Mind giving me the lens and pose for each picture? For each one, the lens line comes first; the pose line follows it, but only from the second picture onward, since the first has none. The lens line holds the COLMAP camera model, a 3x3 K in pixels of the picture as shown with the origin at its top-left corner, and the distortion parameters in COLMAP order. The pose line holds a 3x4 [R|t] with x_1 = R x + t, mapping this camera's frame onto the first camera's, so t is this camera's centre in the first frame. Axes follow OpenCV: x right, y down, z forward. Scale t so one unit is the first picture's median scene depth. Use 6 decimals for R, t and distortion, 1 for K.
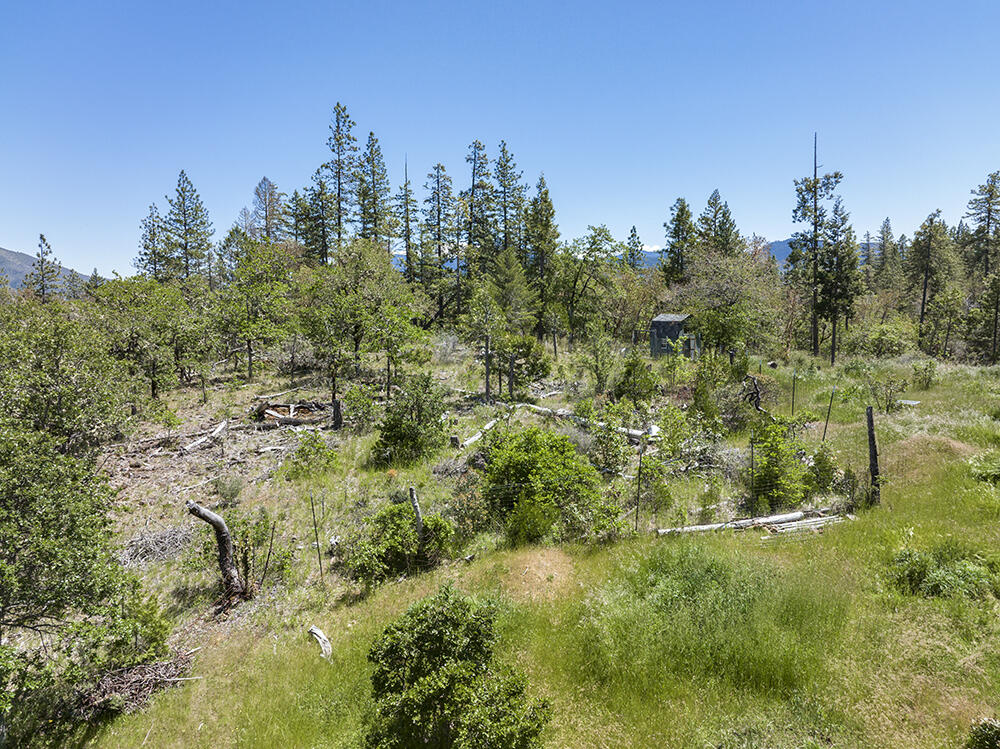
lens RADIAL K [[702.1, 0, 499.2], [0, 702.1, 379.1], [0, 0, 1]] dist [-0.048244, 0.018203]
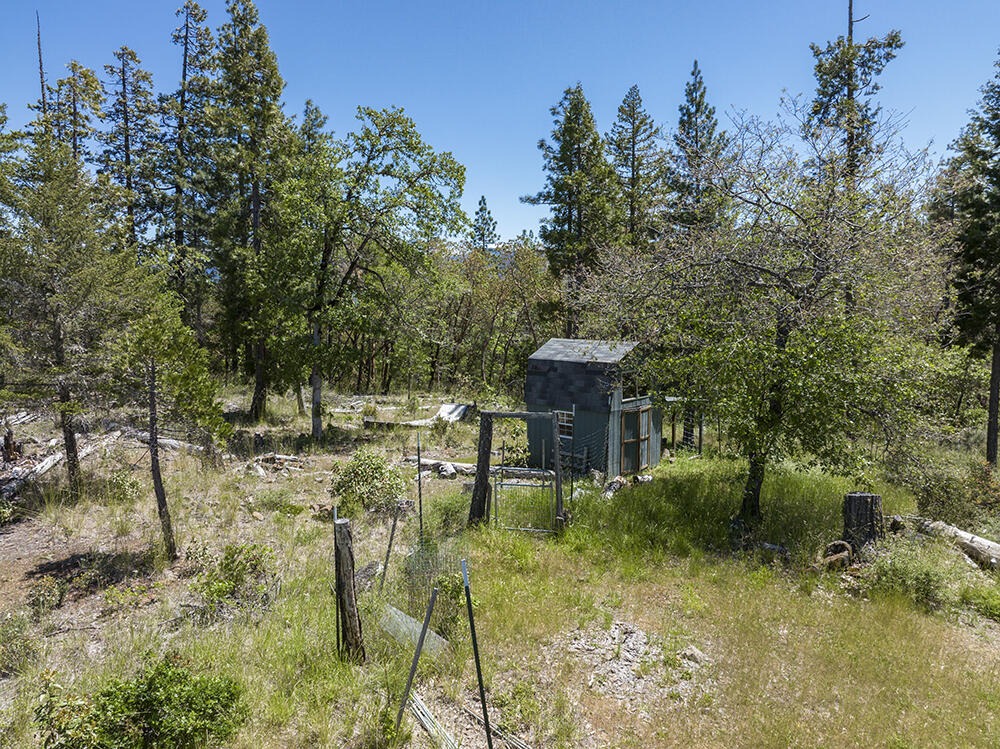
lens RADIAL K [[702.1, 0, 531.8], [0, 702.1, 379.7], [0, 0, 1]] dist [-0.048244, 0.018203]
pose [[0.968509, -0.027237, 0.247485, 0.089851], [0.026090, 0.999628, 0.007912, -0.051545], [-0.247609, -0.001206, 0.968859, 0.449011]]
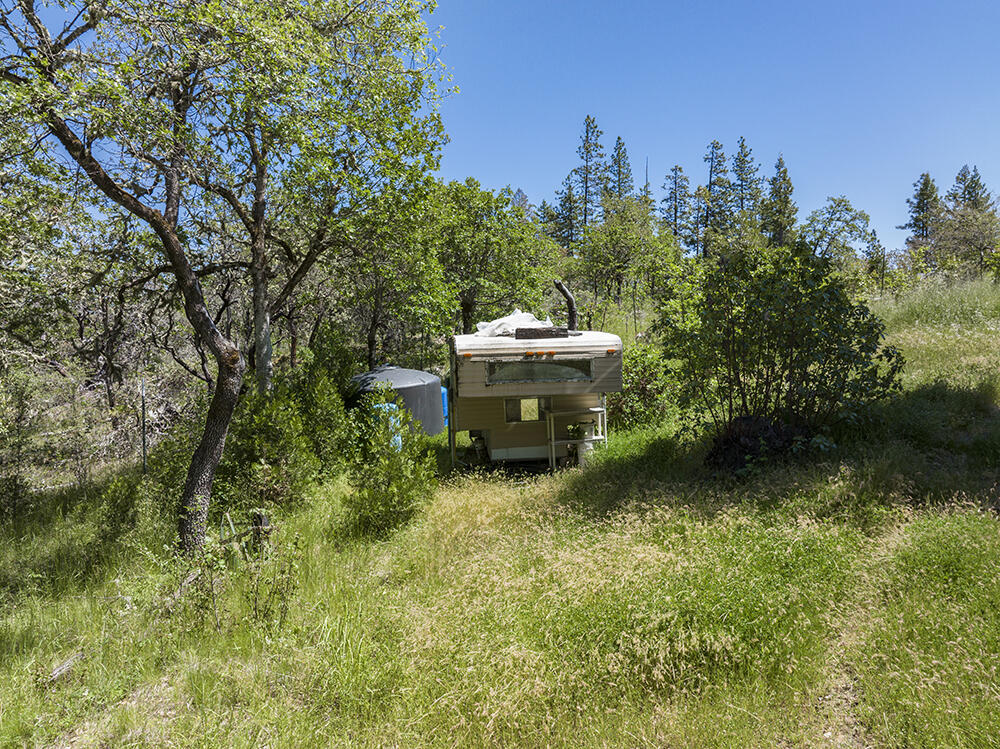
lens RADIAL K [[702.1, 0, 494.6], [0, 702.1, 374.3], [0, 0, 1]] dist [-0.048244, 0.018203]
pose [[0.952412, 0.028991, -0.303431, -0.020671], [-0.048389, 0.997223, -0.056604, 0.099968], [0.300948, 0.068593, 0.951171, -0.103800]]
